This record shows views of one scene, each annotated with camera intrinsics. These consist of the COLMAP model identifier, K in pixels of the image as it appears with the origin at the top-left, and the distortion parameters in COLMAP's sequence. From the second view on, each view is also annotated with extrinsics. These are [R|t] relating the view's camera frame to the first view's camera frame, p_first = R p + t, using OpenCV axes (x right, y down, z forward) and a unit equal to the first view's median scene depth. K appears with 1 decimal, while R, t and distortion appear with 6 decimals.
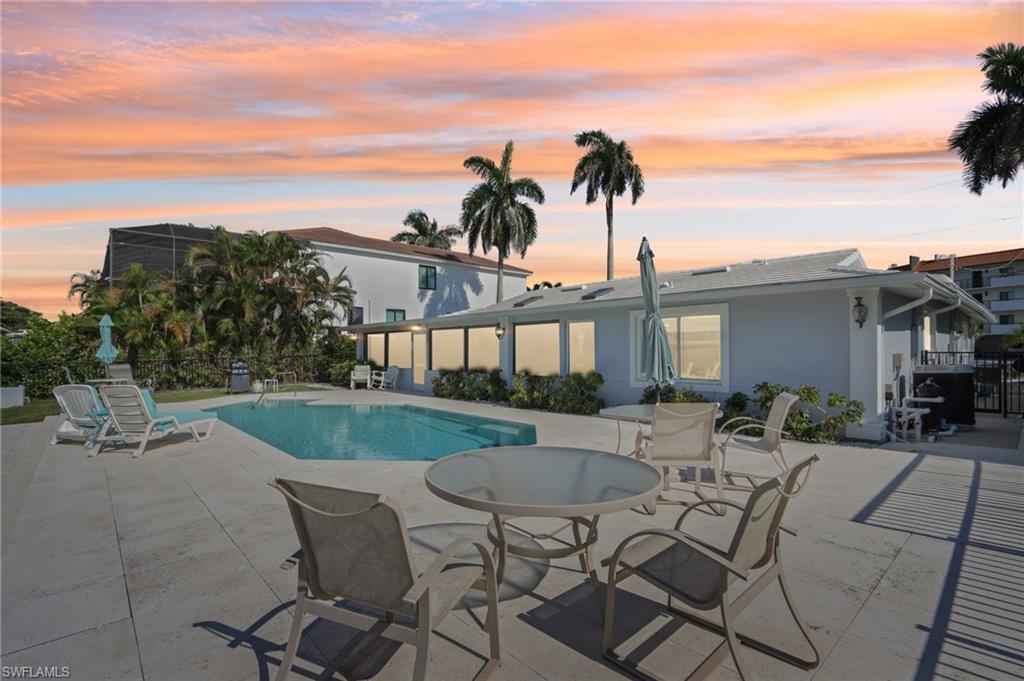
lens RADIAL K [[477.1, 0, 507.5], [0, 477.1, 345.4], [0, 0, 1]] dist [-0.015572, 0.002067]
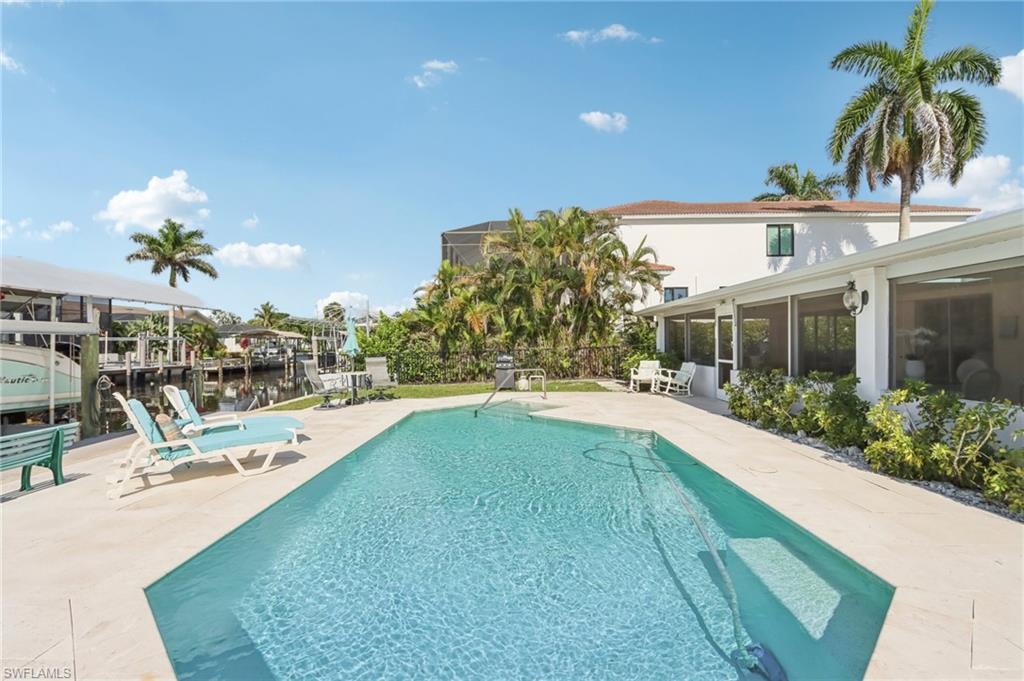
lens RADIAL K [[477.1, 0, 509.5], [0, 477.1, 343.0], [0, 0, 1]] dist [-0.015572, 0.002067]
pose [[0.734759, -0.004633, -0.678312, 0.035324], [0.016267, 0.999809, 0.010793, 0.002909], [0.678133, -0.018964, 0.734694, 0.270834]]
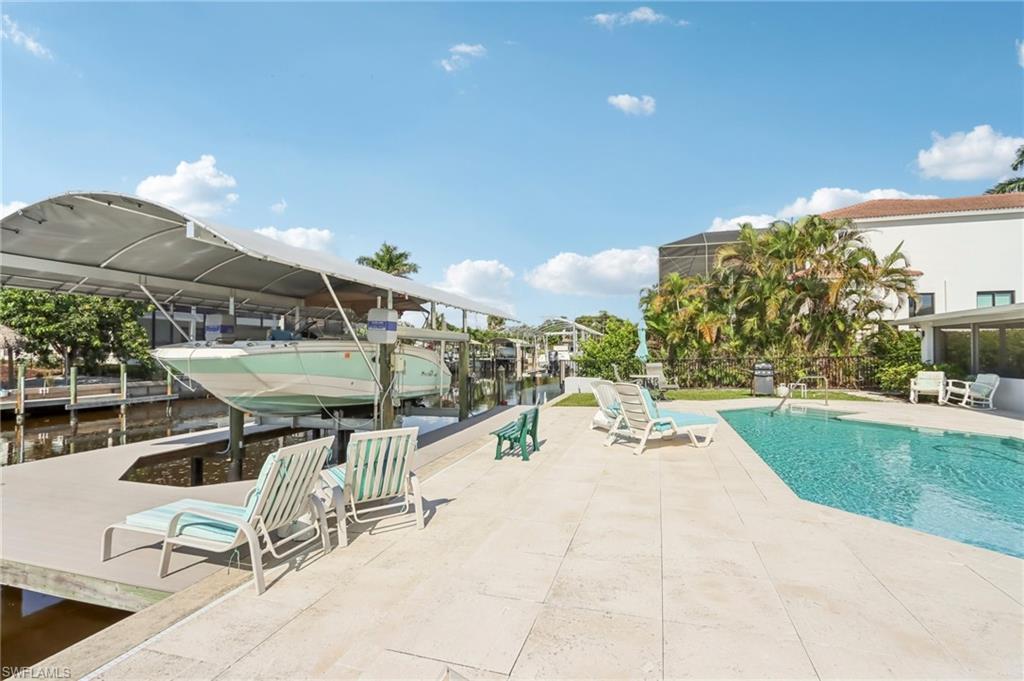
lens RADIAL K [[477.1, 0, 506.5], [0, 477.1, 343.9], [0, 0, 1]] dist [-0.015572, 0.002067]
pose [[0.506725, -0.008814, -0.862063, -0.010153], [0.006495, 0.999958, -0.006406, 0.000481], [0.862083, -0.002353, 0.506761, 0.070649]]
